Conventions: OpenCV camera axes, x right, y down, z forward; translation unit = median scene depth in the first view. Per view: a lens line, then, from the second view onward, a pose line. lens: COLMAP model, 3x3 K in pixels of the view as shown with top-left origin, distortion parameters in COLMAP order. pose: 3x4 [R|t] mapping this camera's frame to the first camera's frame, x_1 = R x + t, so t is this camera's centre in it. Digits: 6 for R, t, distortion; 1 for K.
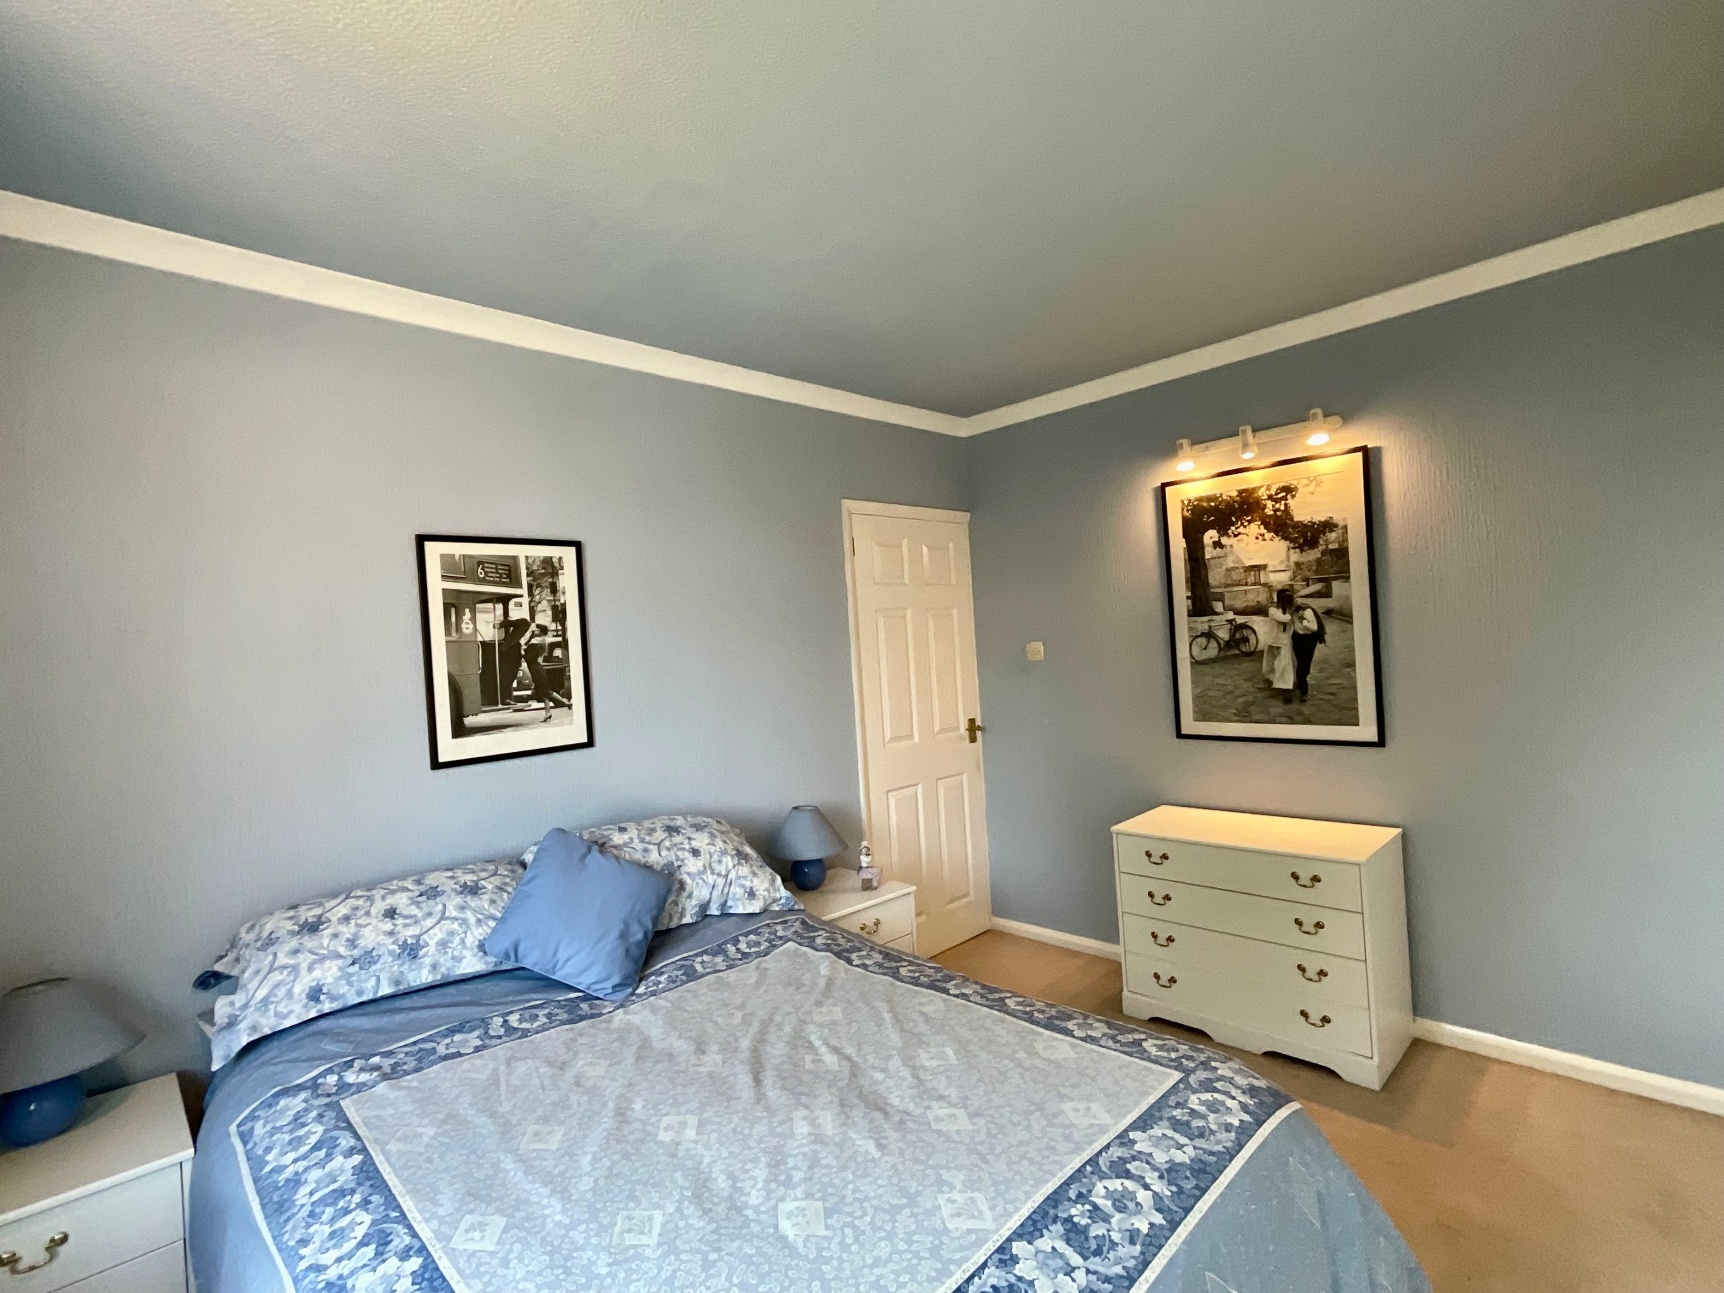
lens RADIAL K [[833.4, 0, 862.0], [0, 833.4, 646.5], [0, 0, 1]] dist [-0.004080, -0.000321]
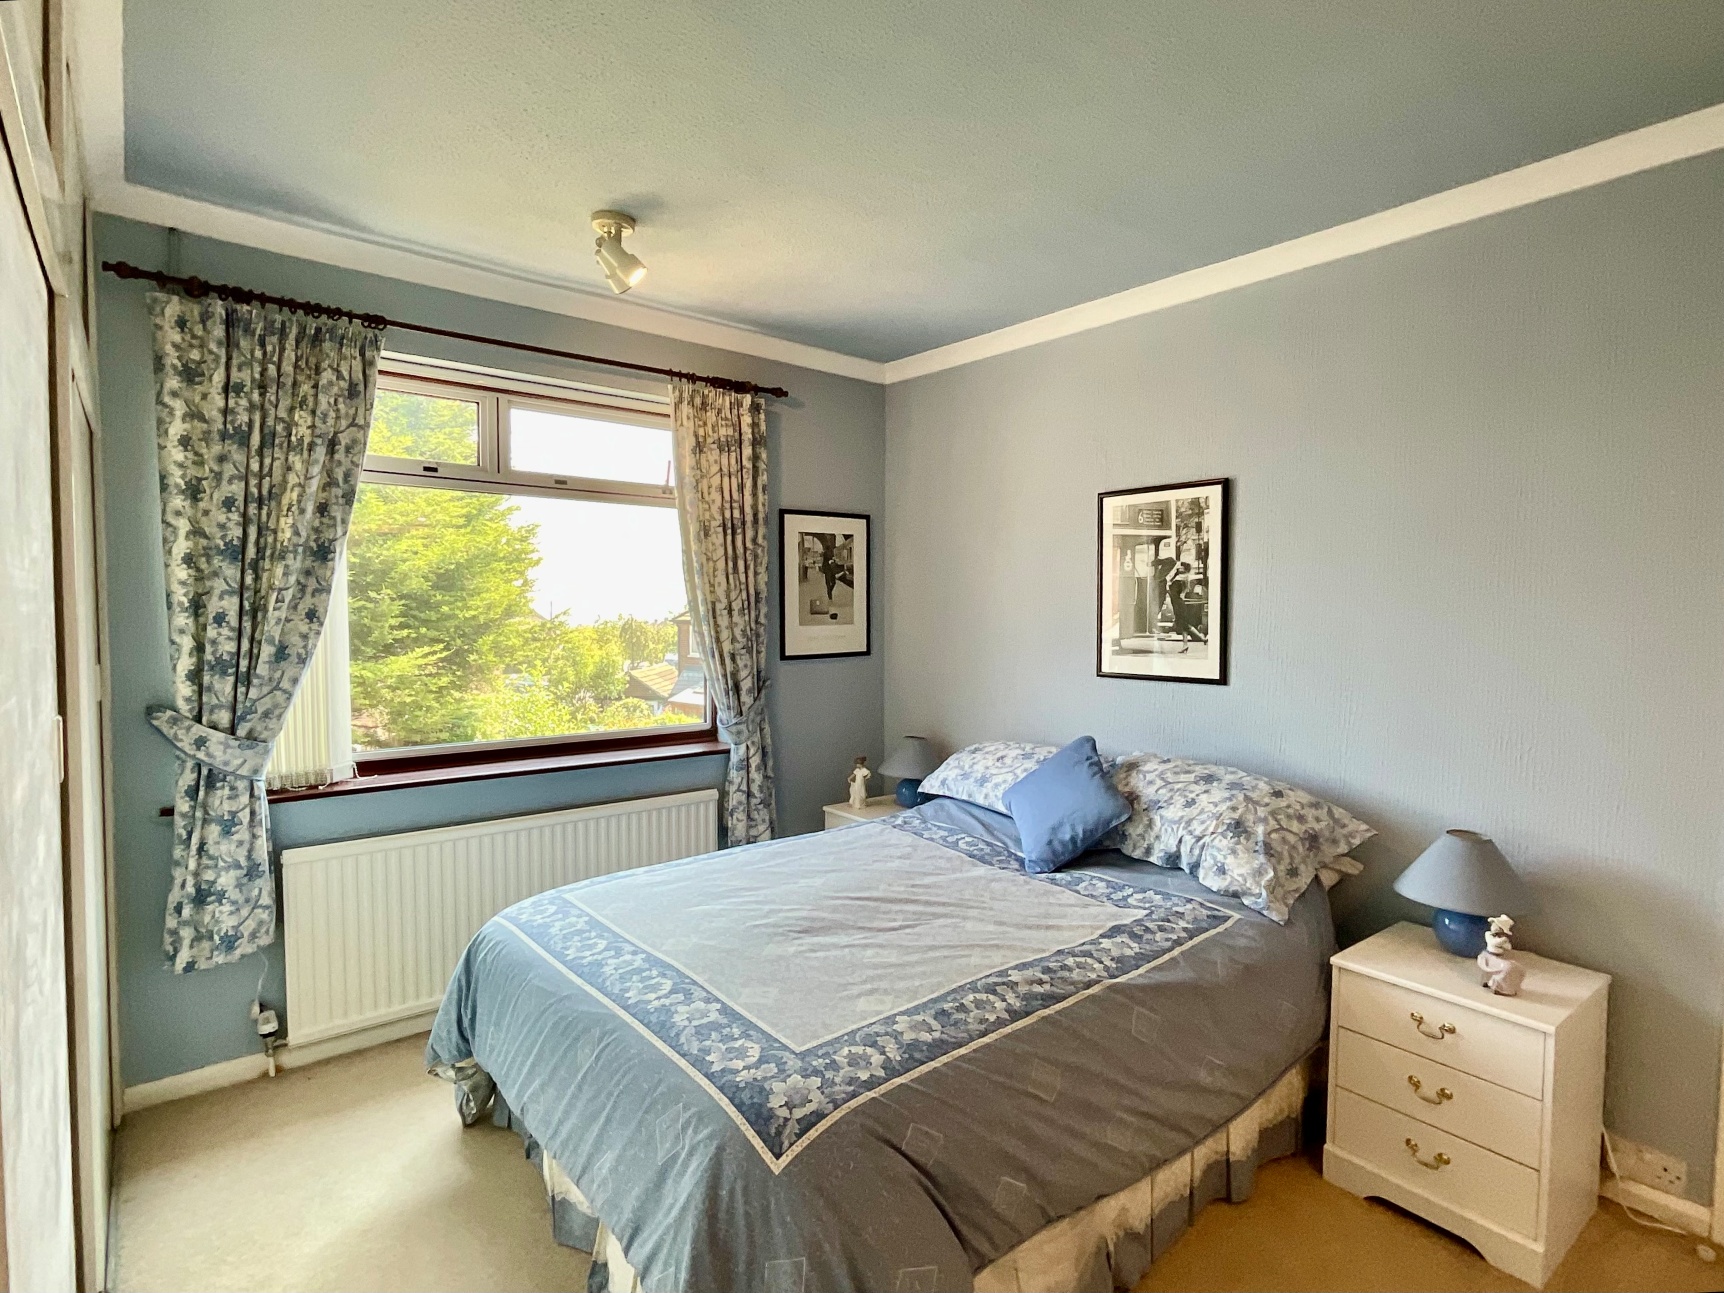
lens RADIAL K [[881.1, 0, 853.2], [0, 881.1, 645.7], [0, 0, 1]] dist [-0.002334, -0.000212]
pose [[-0.093767, 0.099128, -0.990647, 0.852375], [-0.004979, 0.994972, 0.100032, -0.033774], [0.995582, 0.014312, -0.092802, 0.733155]]
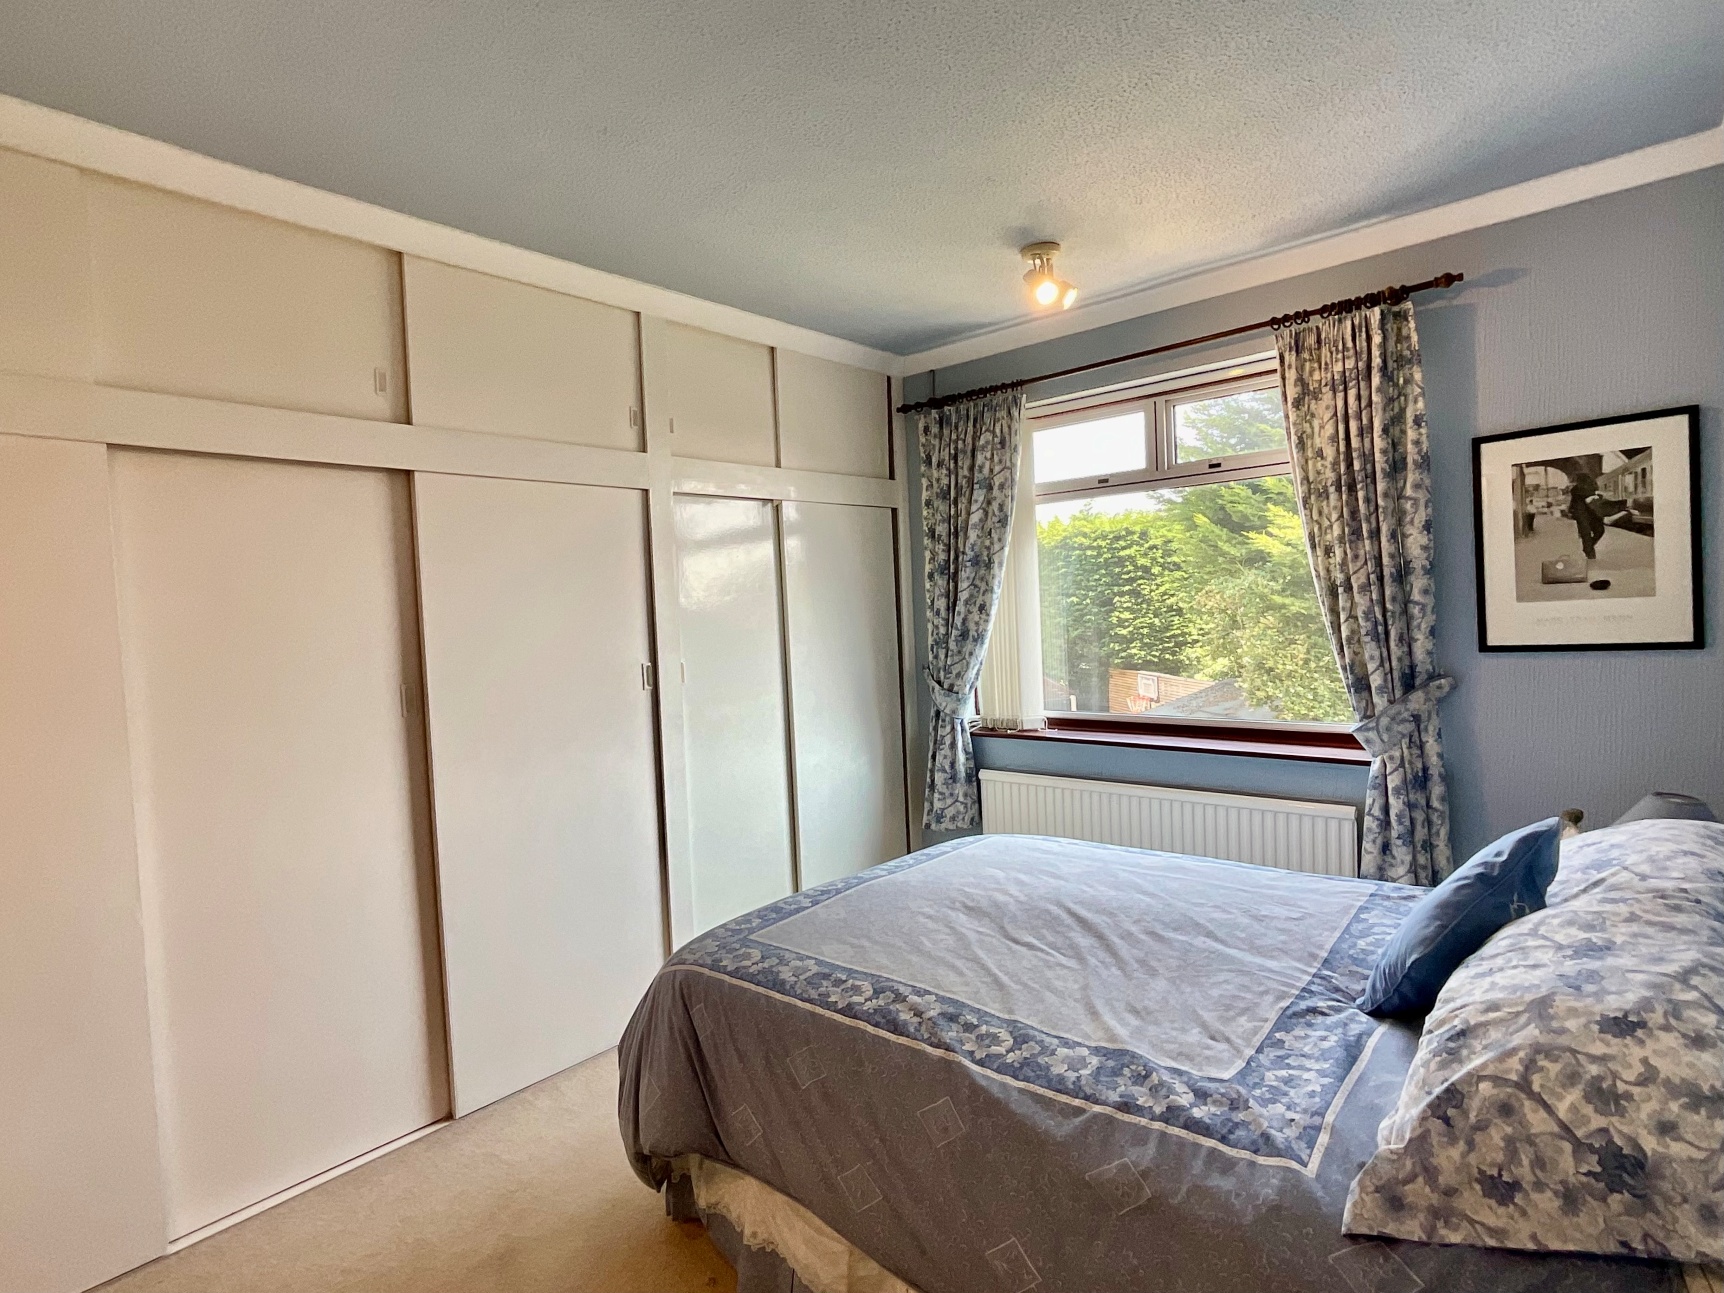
lens RADIAL K [[881.1, 0, 853.2], [0, 881.1, 645.7], [0, 0, 1]] dist [-0.002334, -0.000212]
pose [[-0.991816, 0.107289, -0.069216, 0.170702], [0.103883, 0.993277, 0.051070, 0.003165], [0.074229, 0.043461, -0.996294, 1.511043]]
